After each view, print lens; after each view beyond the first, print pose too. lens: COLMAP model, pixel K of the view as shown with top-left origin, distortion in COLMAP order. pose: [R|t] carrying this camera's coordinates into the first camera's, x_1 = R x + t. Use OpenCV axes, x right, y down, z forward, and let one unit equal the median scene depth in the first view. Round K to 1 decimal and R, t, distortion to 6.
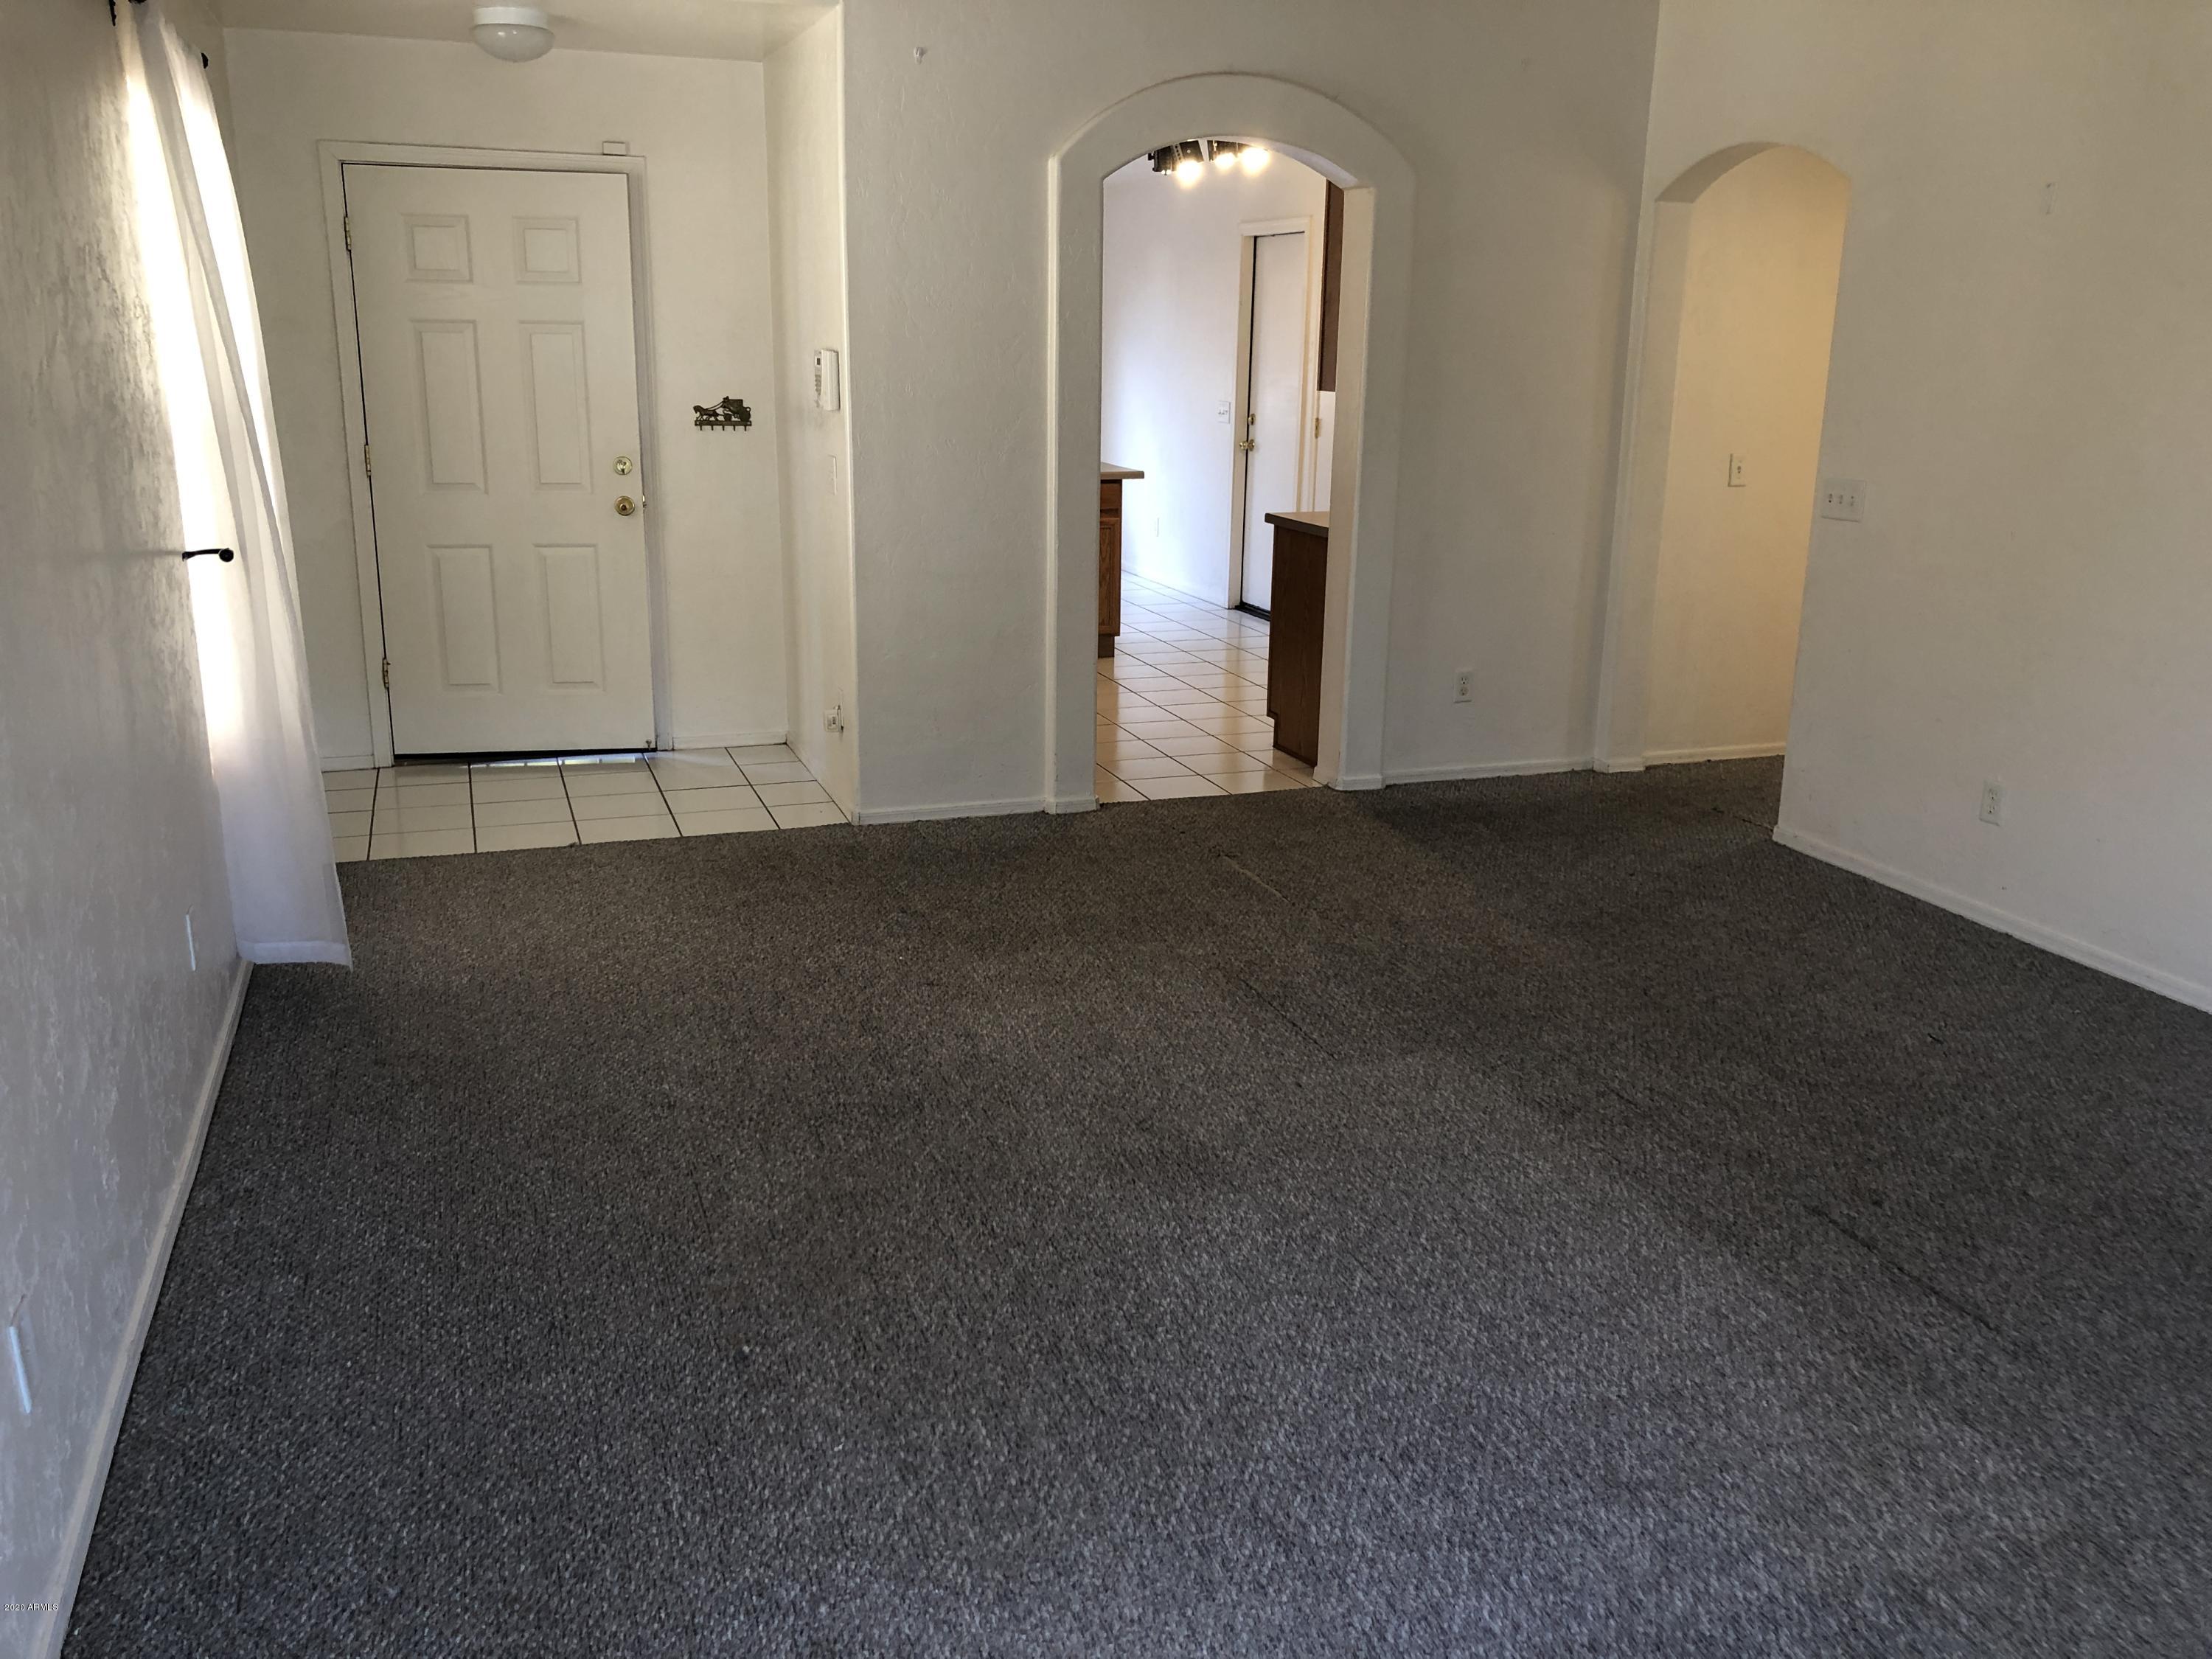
lens RADIAL K [[1811.6, 0, 1105.6], [0, 1811.6, 839.9], [0, 0, 1]] dist [0.002377, 0.004898]
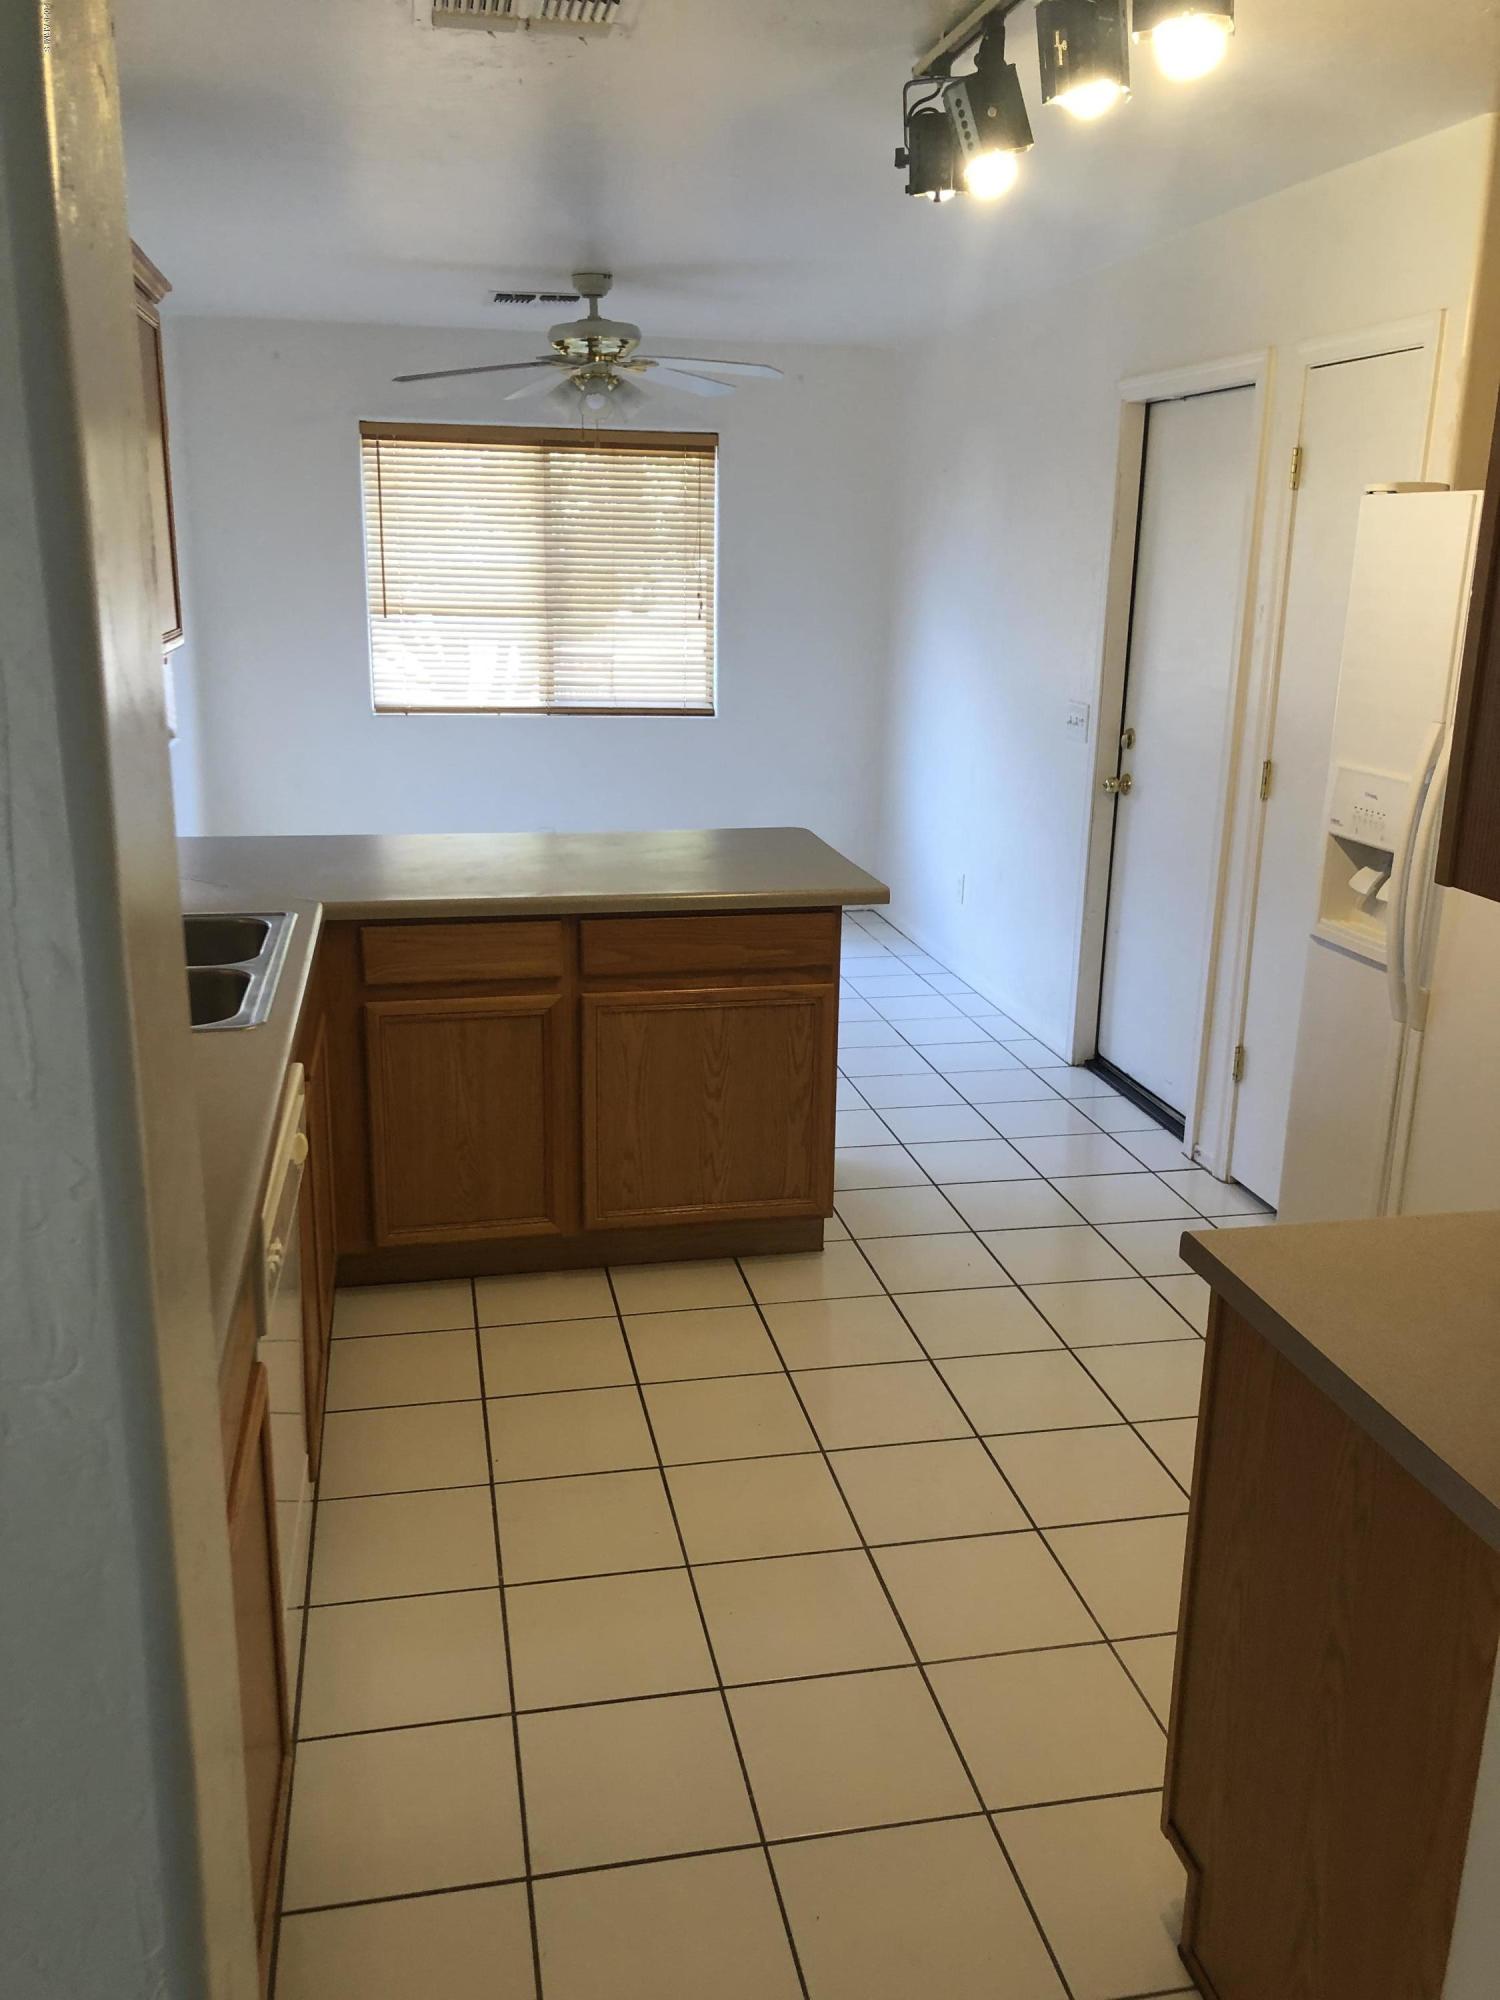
lens RADIAL K [[1638.0, 0, 747.4], [0, 1638.0, 989.4], [0, 0, 1]] dist [0.002377, 0.004898]
pose [[0.990455, 0.037145, -0.132737, 0.036299], [-0.038916, 0.999184, -0.010775, -0.150901], [0.132229, 0.015838, 0.991093, 0.509661]]
